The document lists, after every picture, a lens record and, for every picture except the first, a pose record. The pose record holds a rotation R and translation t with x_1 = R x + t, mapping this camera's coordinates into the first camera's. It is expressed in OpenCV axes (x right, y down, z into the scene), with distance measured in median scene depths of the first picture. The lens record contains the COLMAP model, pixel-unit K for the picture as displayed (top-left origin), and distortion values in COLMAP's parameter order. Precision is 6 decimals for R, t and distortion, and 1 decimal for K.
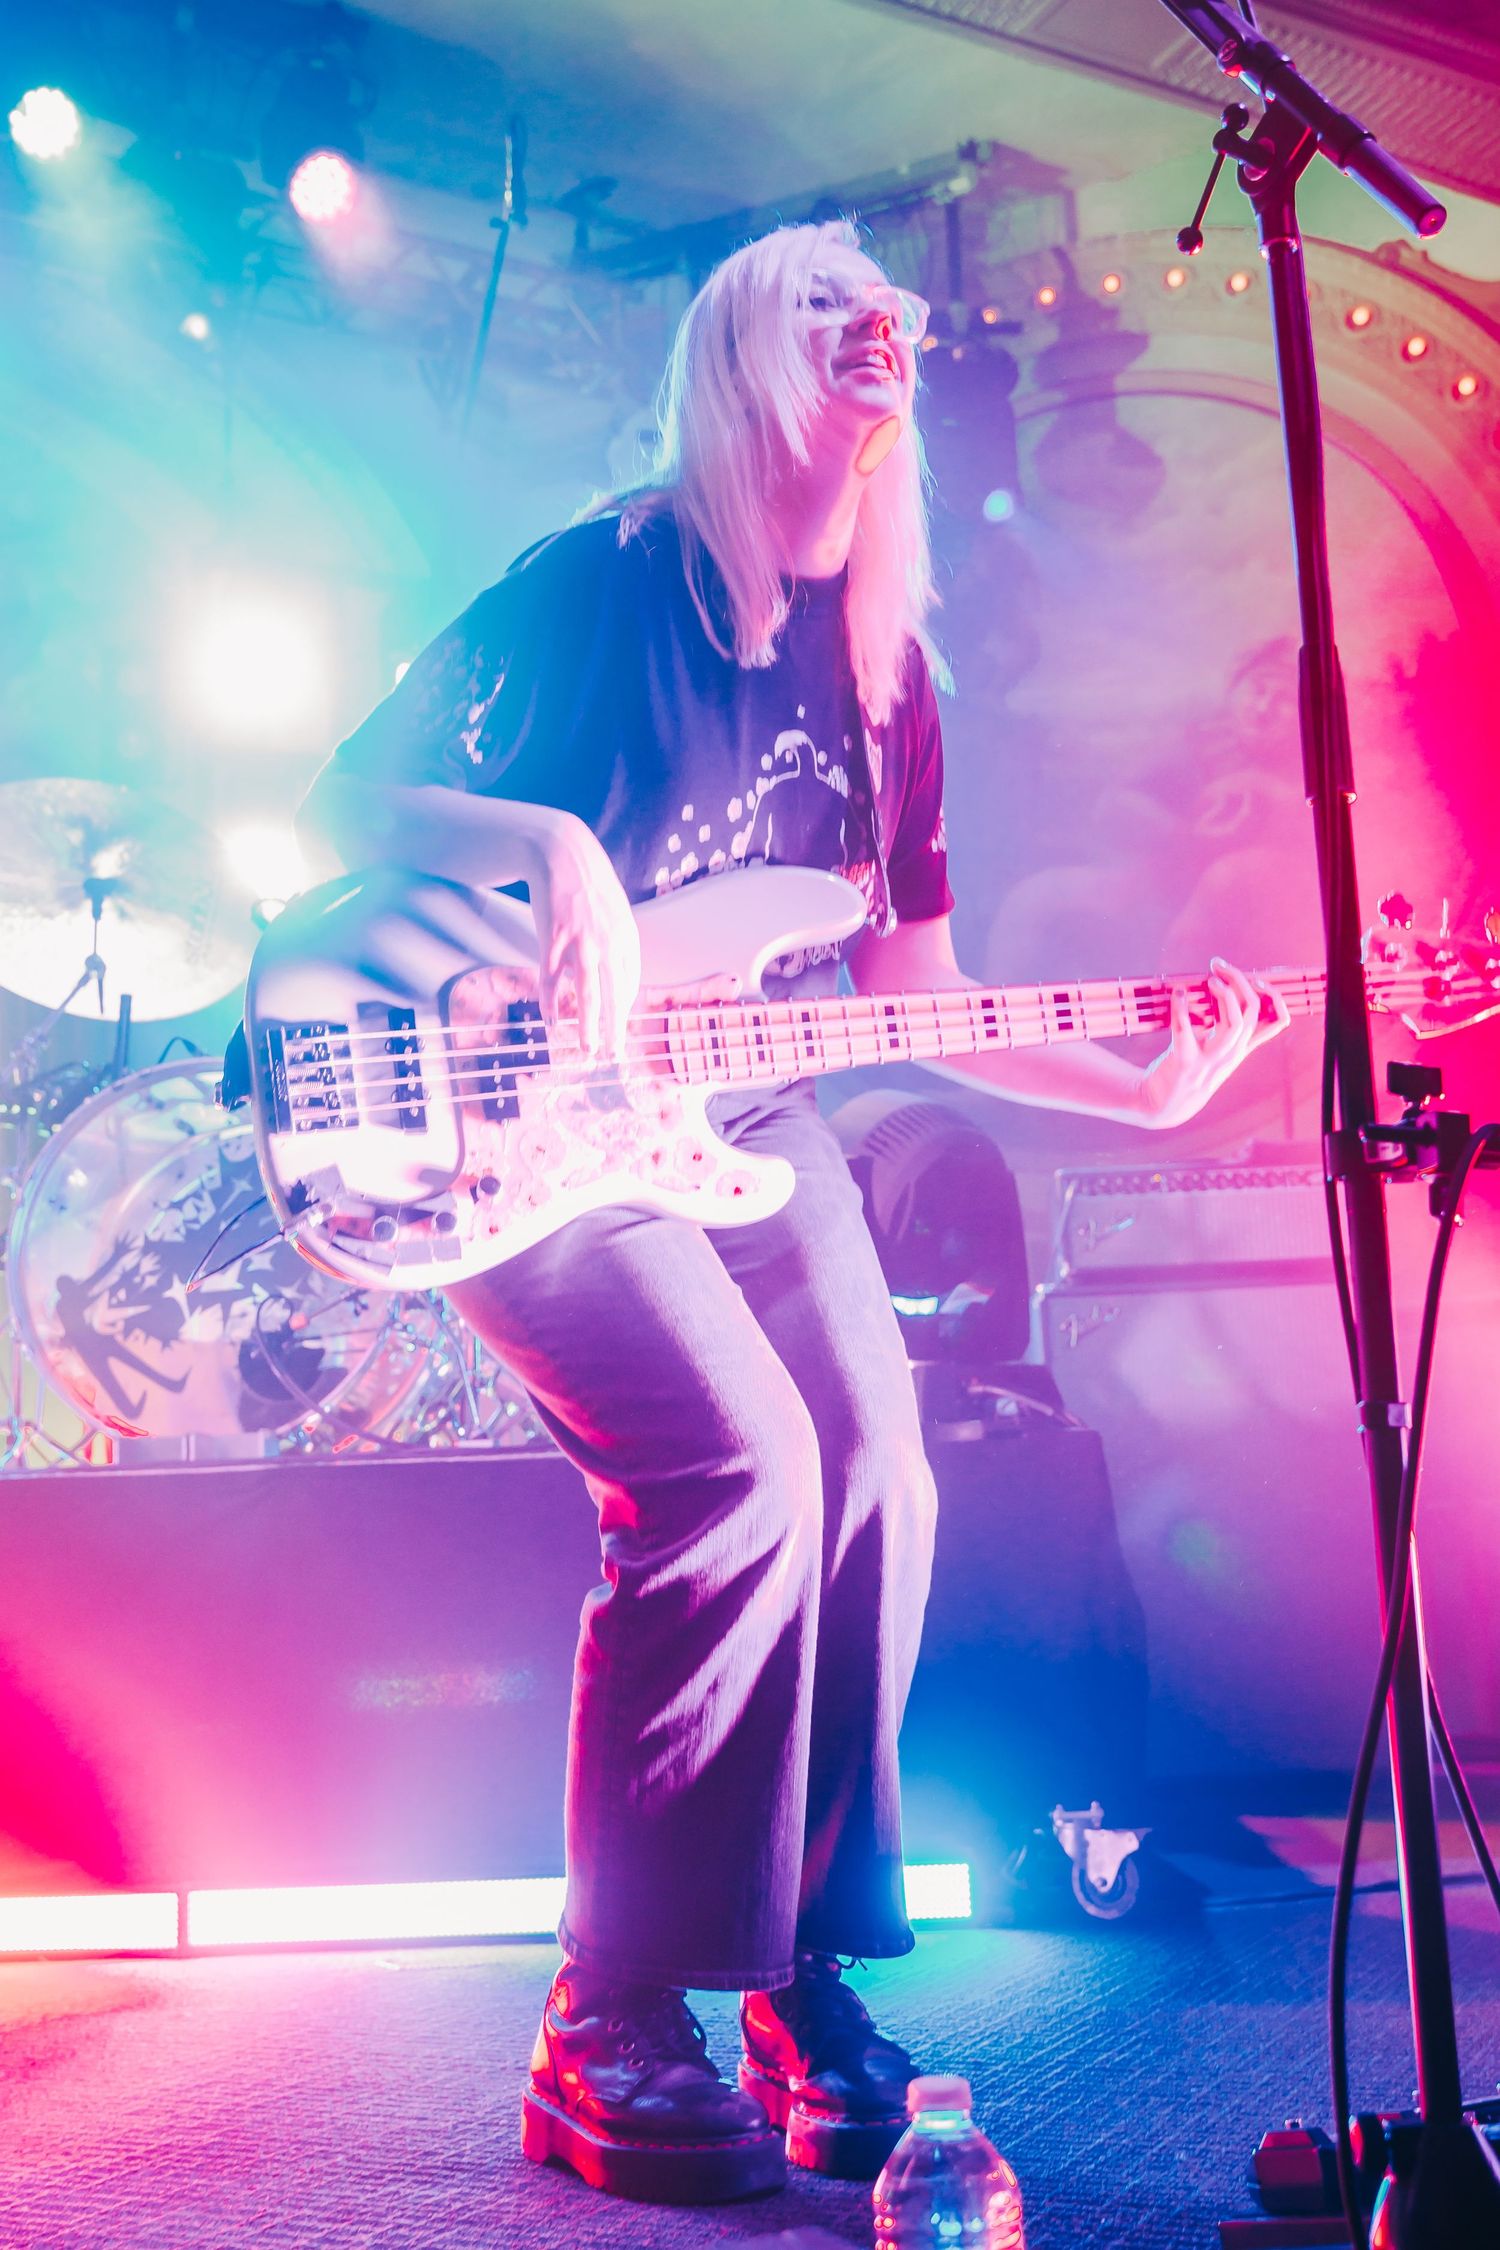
lens RADIAL K [[2356.0, 0, 748.0], [0, 2356.0, 1132.0], [0, 0, 1]] dist [0.002134, 0.000000]
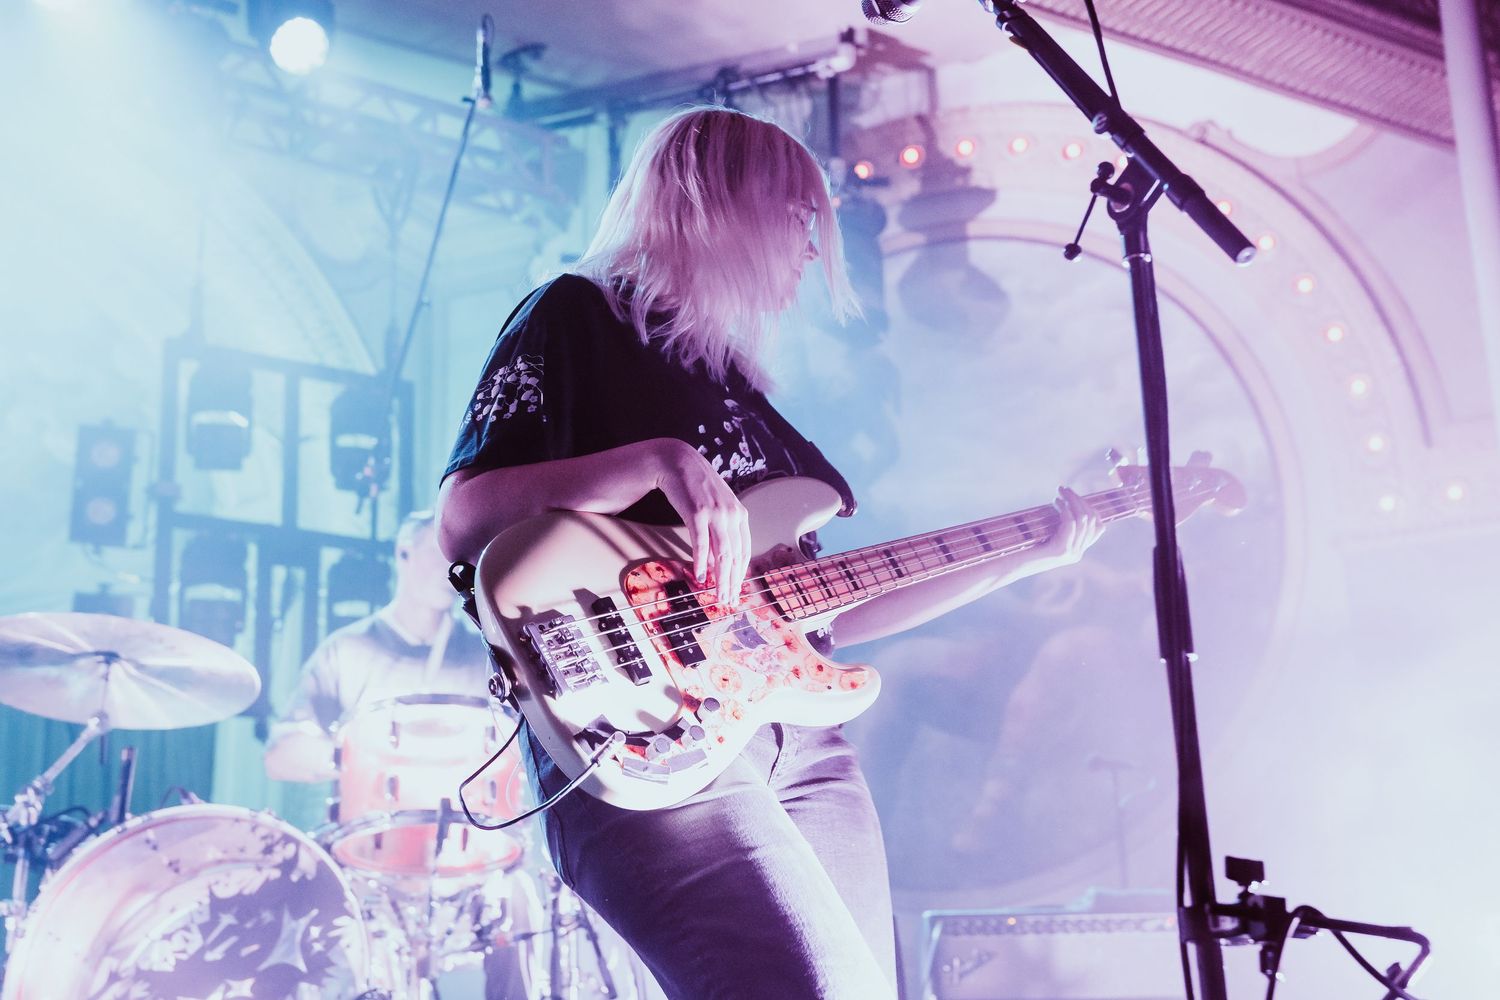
lens RADIAL K [[2239.2, 0, 747.3], [0, 2239.2, 497.8], [0, 0, 1]] dist [0.208276, 0.000000]
pose [[0.997278, 0.030981, 0.066904, -0.034101], [-0.020052, 0.987196, -0.158246, -0.007040], [-0.070950, 0.156473, 0.985131, -0.106850]]
